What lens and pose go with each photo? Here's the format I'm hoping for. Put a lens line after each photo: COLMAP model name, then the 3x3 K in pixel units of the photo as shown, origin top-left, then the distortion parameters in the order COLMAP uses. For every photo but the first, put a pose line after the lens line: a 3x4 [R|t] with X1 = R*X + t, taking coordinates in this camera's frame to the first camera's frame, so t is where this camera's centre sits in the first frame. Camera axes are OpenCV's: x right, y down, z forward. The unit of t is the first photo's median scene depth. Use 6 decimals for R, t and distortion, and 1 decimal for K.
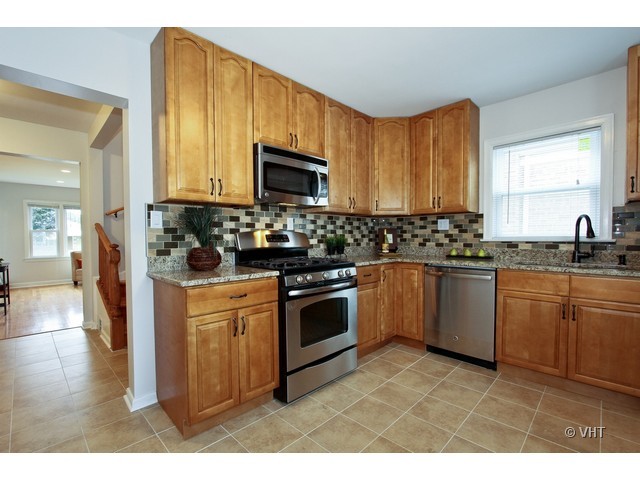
lens RADIAL K [[294.2, 0, 304.5], [0, 294.2, 244.0], [0, 0, 1]] dist [-0.005029, -0.000135]
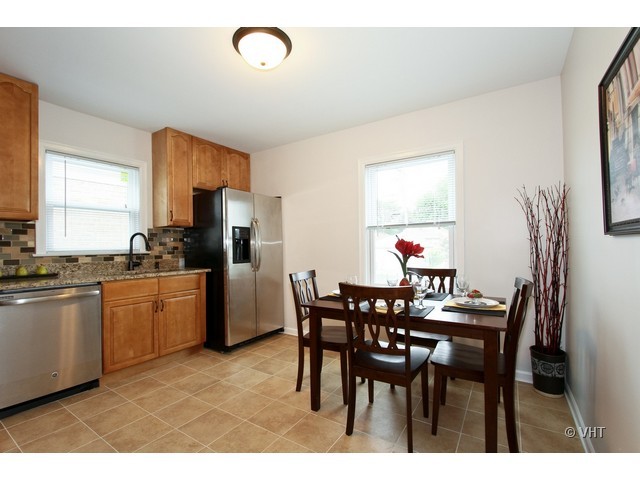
lens RADIAL K [[294.2, 0, 320.9], [0, 294.2, 242.1], [0, 0, 1]] dist [-0.005029, -0.000135]
pose [[-0.215431, 0.021174, 0.976289, -0.482144], [0.036409, 0.999244, -0.013638, -0.011278], [-0.975840, 0.032608, -0.216039, 0.474144]]
